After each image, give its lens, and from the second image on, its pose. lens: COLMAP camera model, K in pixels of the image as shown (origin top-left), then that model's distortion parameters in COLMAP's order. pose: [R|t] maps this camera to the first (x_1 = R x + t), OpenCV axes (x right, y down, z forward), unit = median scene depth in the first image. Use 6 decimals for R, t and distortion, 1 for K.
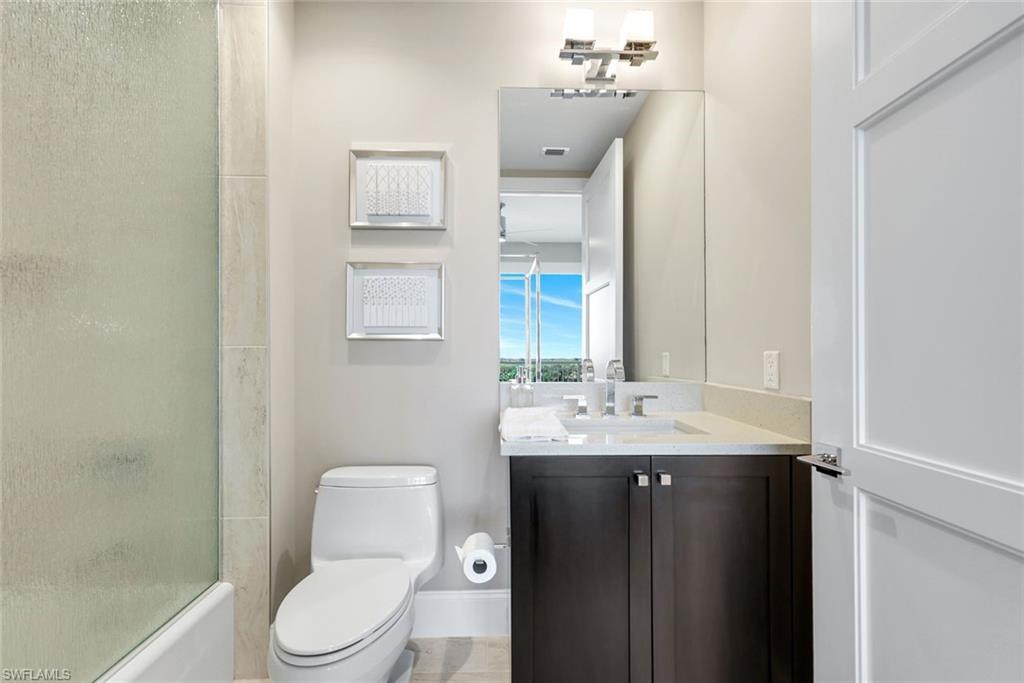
lens RADIAL K [[425.2, 0, 512.7], [0, 425.2, 347.2], [0, 0, 1]] dist [0.000232, 0.000956]
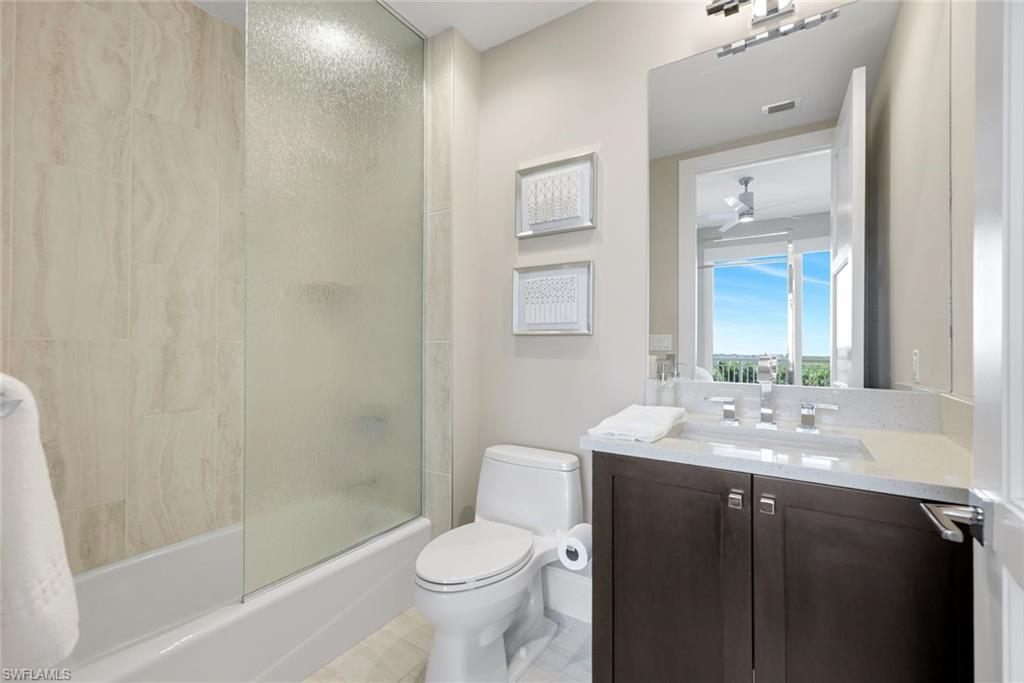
lens RADIAL K [[425.2, 0, 516.5], [0, 425.2, 340.3], [0, 0, 1]] dist [0.000232, 0.000956]
pose [[0.831056, -0.002799, -0.556182, 0.260144], [0.000115, 0.999988, -0.004861, 0.001008], [0.556189, 0.003976, 0.831047, 0.042060]]
